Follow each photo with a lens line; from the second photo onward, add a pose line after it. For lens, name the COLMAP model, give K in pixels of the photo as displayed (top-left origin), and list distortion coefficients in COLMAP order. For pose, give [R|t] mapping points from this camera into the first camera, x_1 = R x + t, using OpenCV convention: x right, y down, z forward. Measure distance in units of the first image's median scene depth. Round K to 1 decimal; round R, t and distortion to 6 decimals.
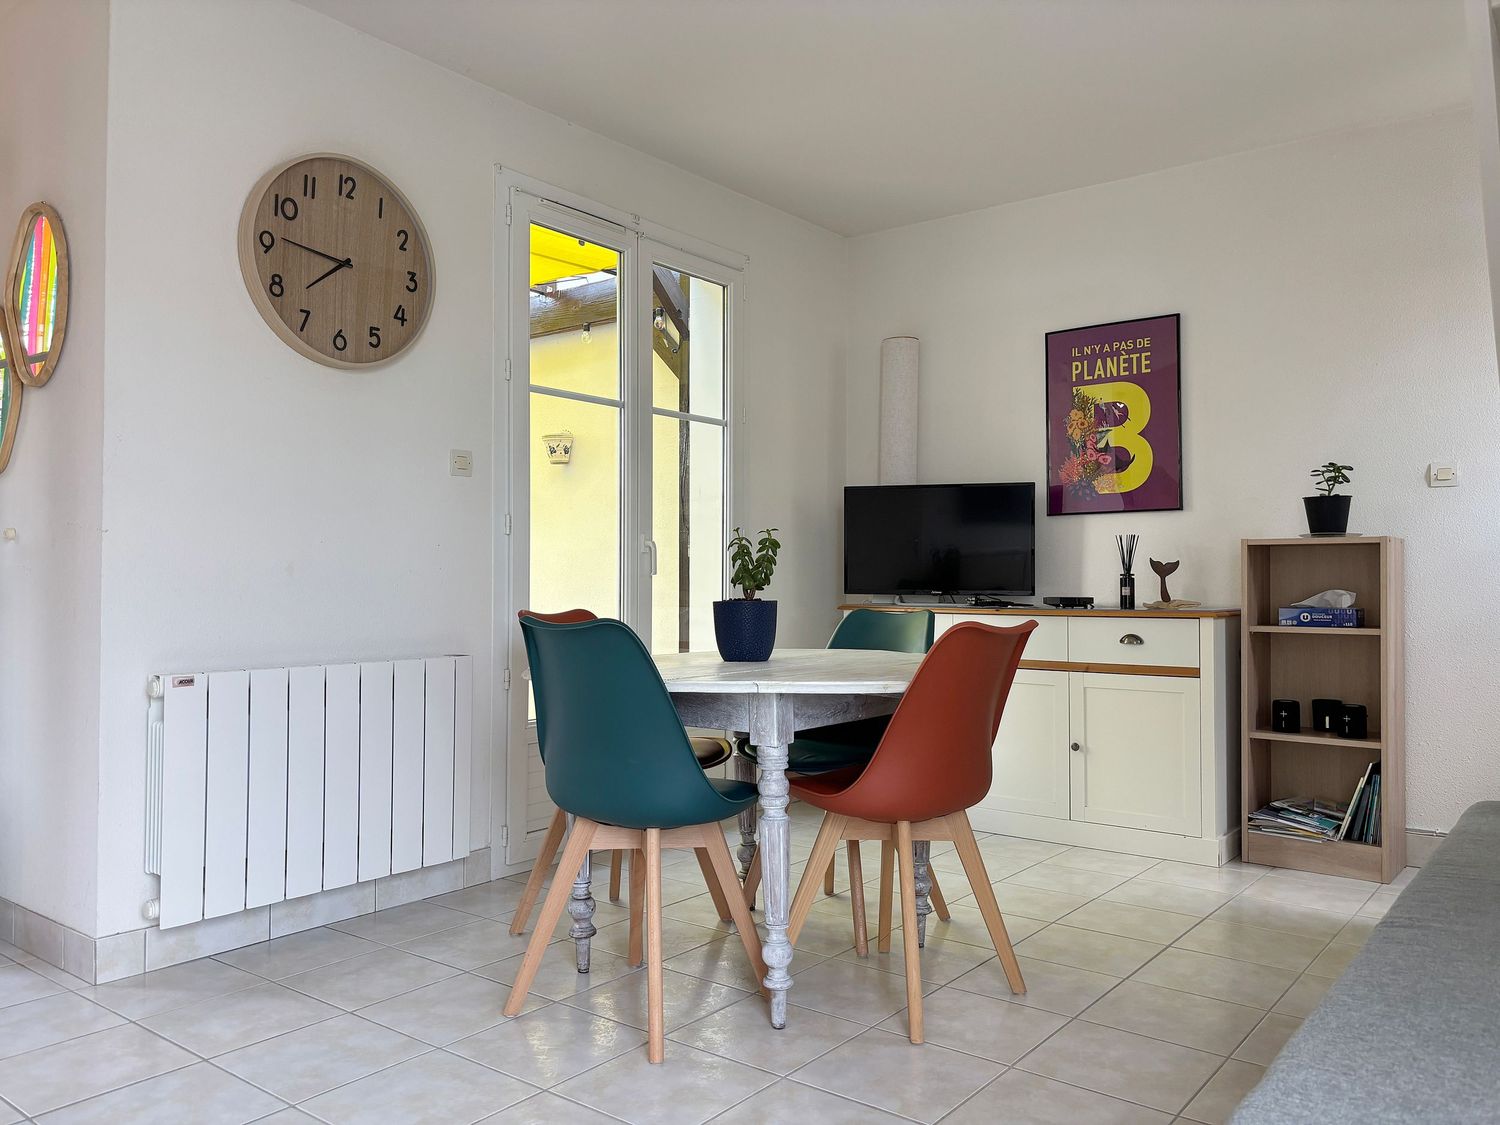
lens RADIAL K [[1161.3, 0, 750.0], [0, 1161.3, 562.5], [0, 0, 1]] dist [-0.003628, -0.003585]
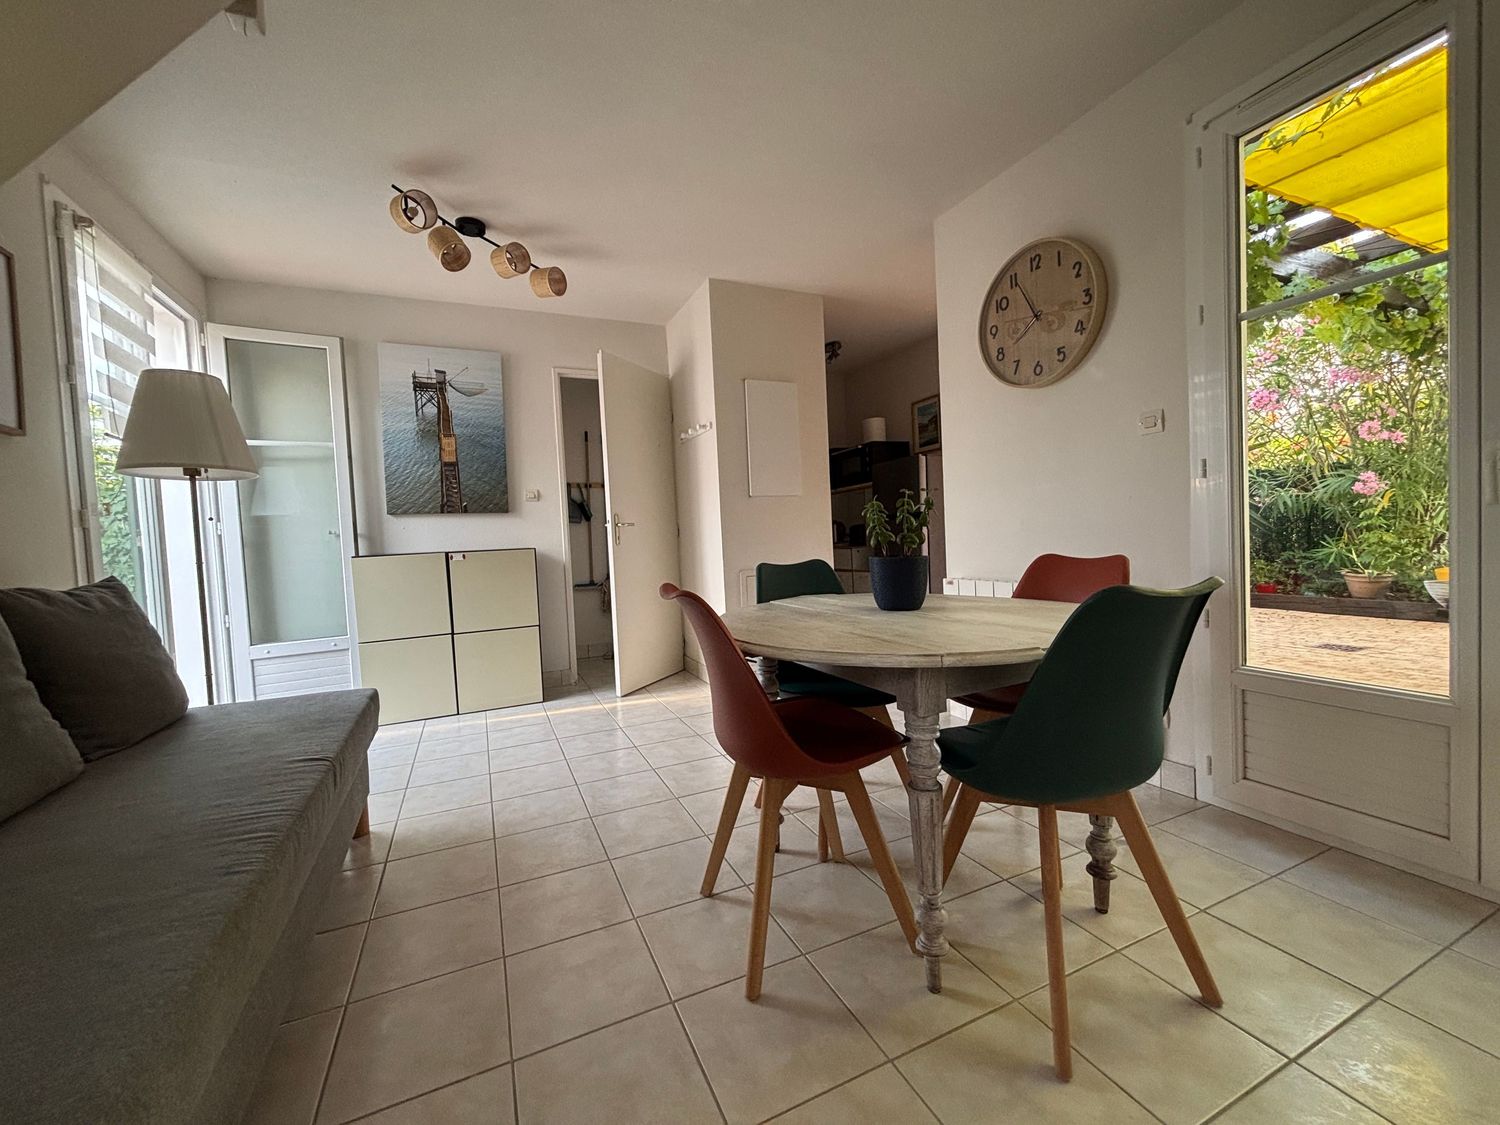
lens RADIAL K [[602.3, 0, 750.0], [0, 602.3, 562.5], [0, 0, 1]] dist [-0.003411, -0.000481]
pose [[-0.464248, 0.063889, -0.883398, 0.443292], [0.066184, 0.997109, 0.037331, 0.005140], [0.883229, -0.041136, -0.467134, 0.859953]]
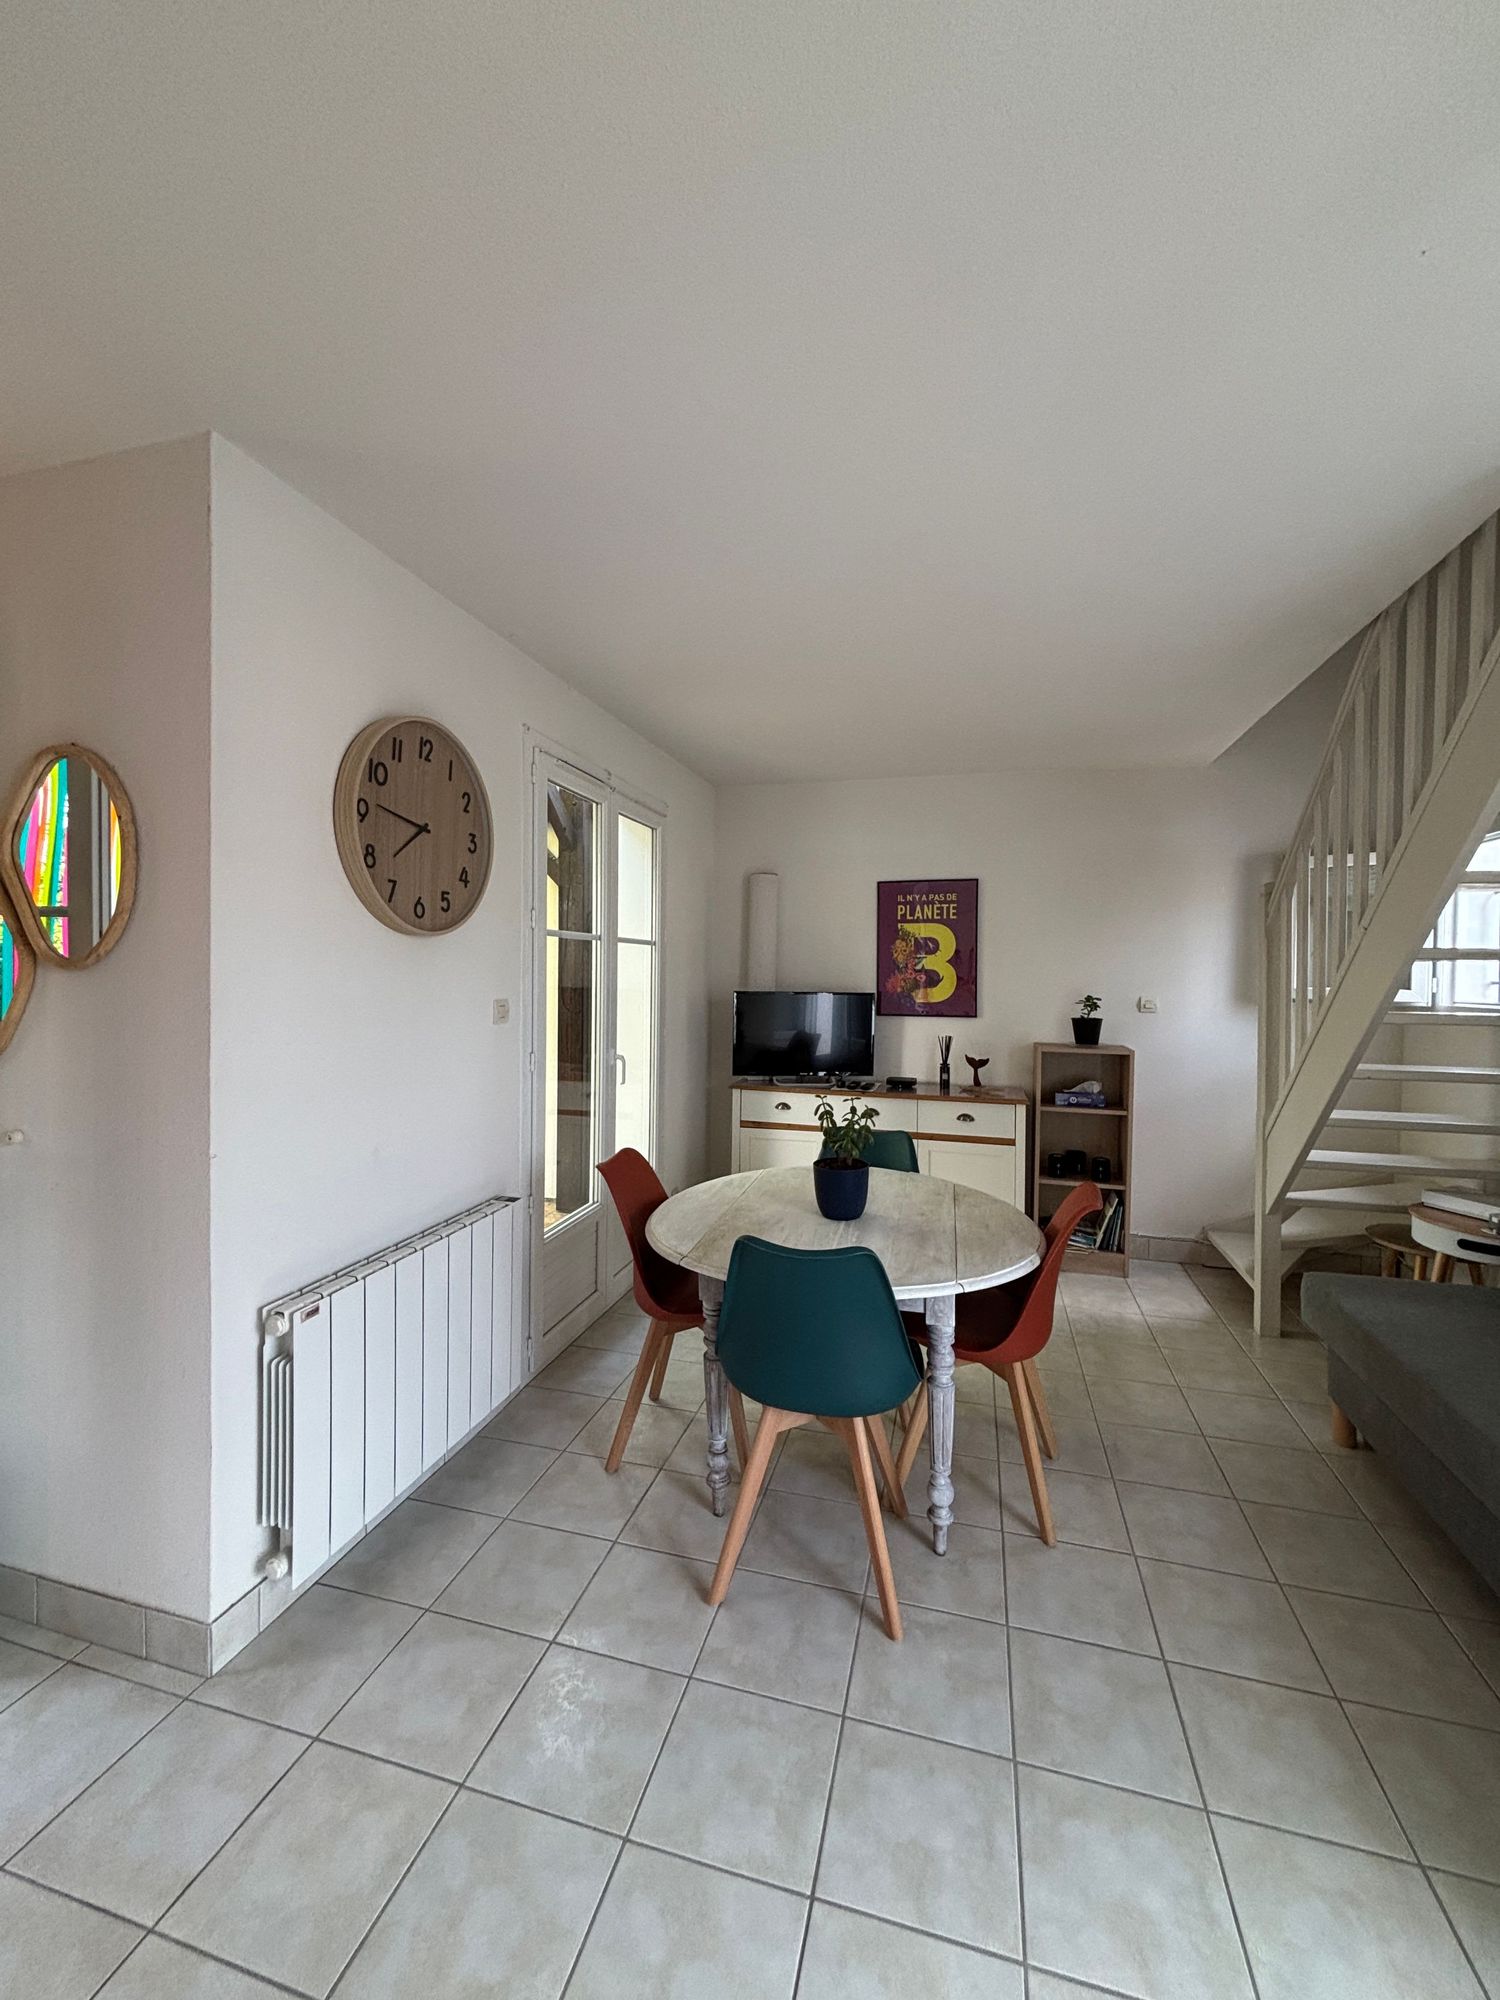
lens RADIAL K [[803.1, 0, 753.9], [0, 803.1, 990.2], [0, 0, 1]] dist [-0.003411, -0.000481]
pose [[0.921842, 0.000057, 0.387565, -0.298740], [-0.017787, 0.998953, 0.042160, -0.130748], [-0.387157, -0.045759, 0.920878, 0.221562]]
